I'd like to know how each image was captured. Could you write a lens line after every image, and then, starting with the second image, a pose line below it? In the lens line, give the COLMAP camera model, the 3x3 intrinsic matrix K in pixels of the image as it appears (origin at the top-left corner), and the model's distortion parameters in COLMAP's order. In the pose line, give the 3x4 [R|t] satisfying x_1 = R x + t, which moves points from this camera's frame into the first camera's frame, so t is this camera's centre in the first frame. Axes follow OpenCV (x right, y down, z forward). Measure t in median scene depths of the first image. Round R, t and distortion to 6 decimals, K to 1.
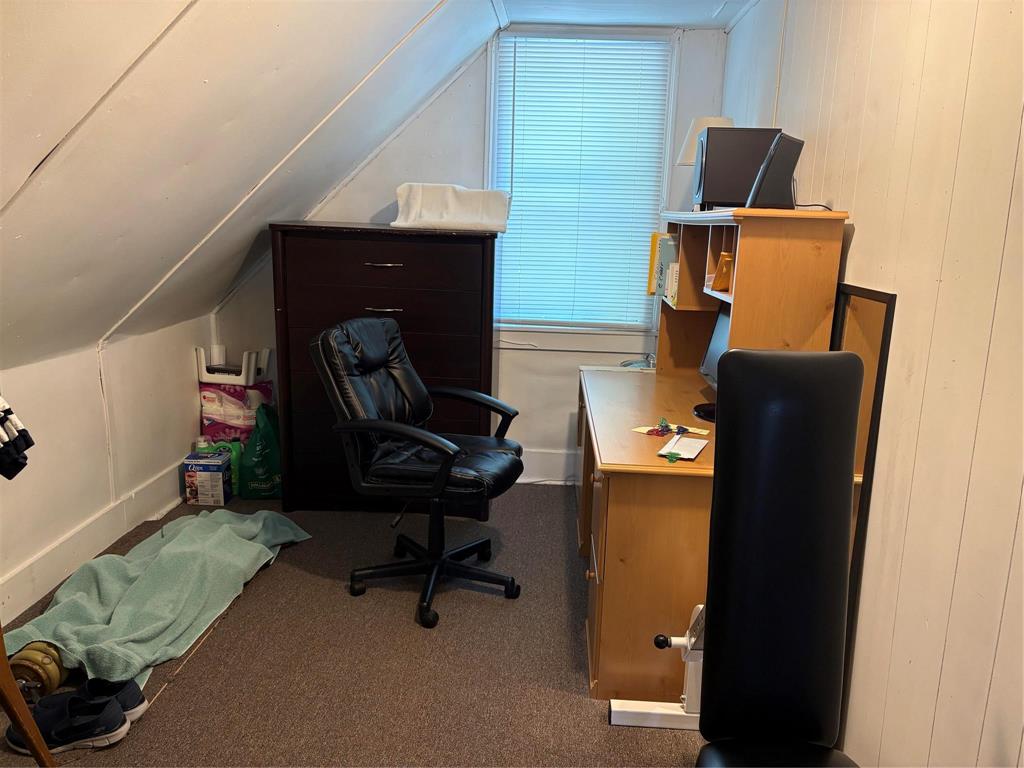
lens RADIAL K [[788.6, 0, 512.0], [0, 788.6, 384.0], [0, 0, 1]] dist [0.051018, -0.048750]
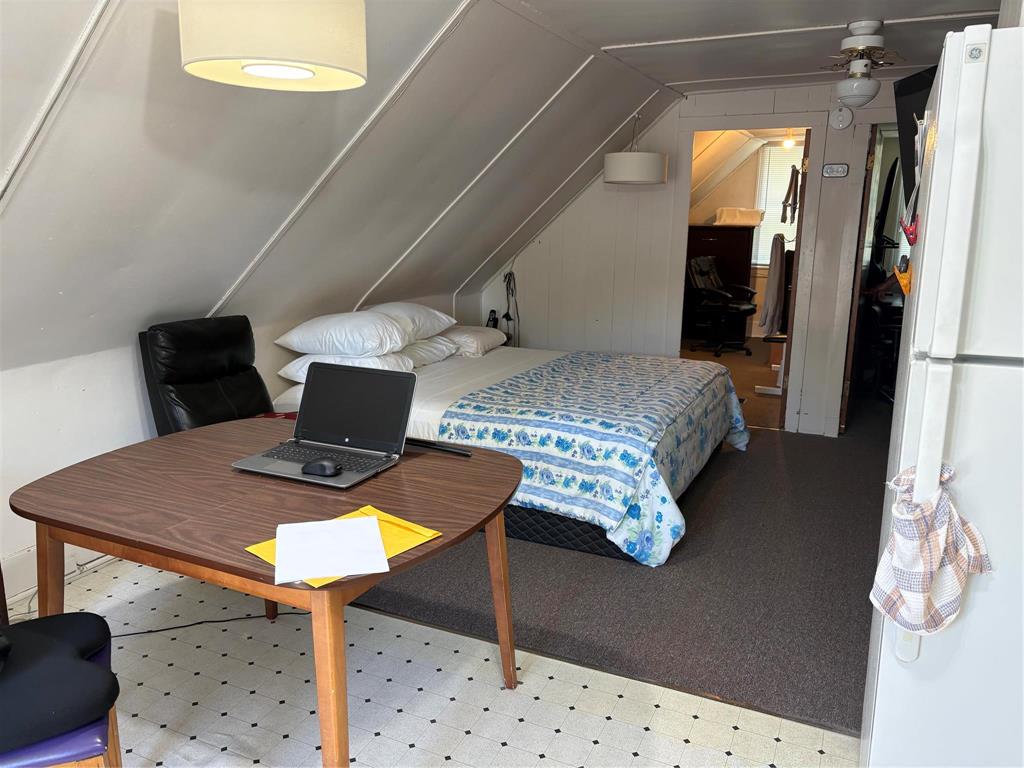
lens RADIAL K [[779.2, 0, 491.0], [0, 779.2, 400.5], [0, 0, 1]] dist [0.079115, -0.122422]
pose [[0.922520, 0.067753, -0.379957, 0.202660], [-0.061126, 0.997694, 0.029496, 0.360085], [0.381079, -0.003985, 0.924534, -1.741688]]
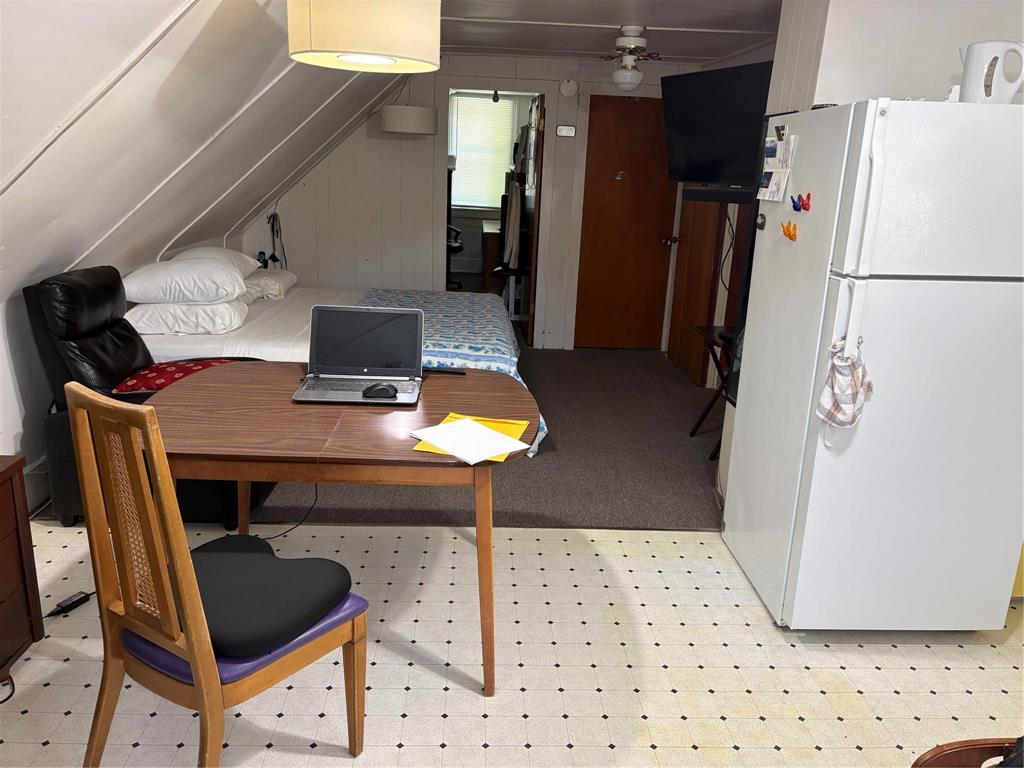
lens RADIAL K [[788.6, 0, 512.0], [0, 788.6, 384.0], [0, 0, 1]] dist [0.051018, -0.048750]
pose [[0.996837, -0.011394, 0.078658, -0.038679], [0.005462, 0.997152, 0.075220, 0.373128], [-0.079291, -0.074553, 0.994060, -1.944483]]
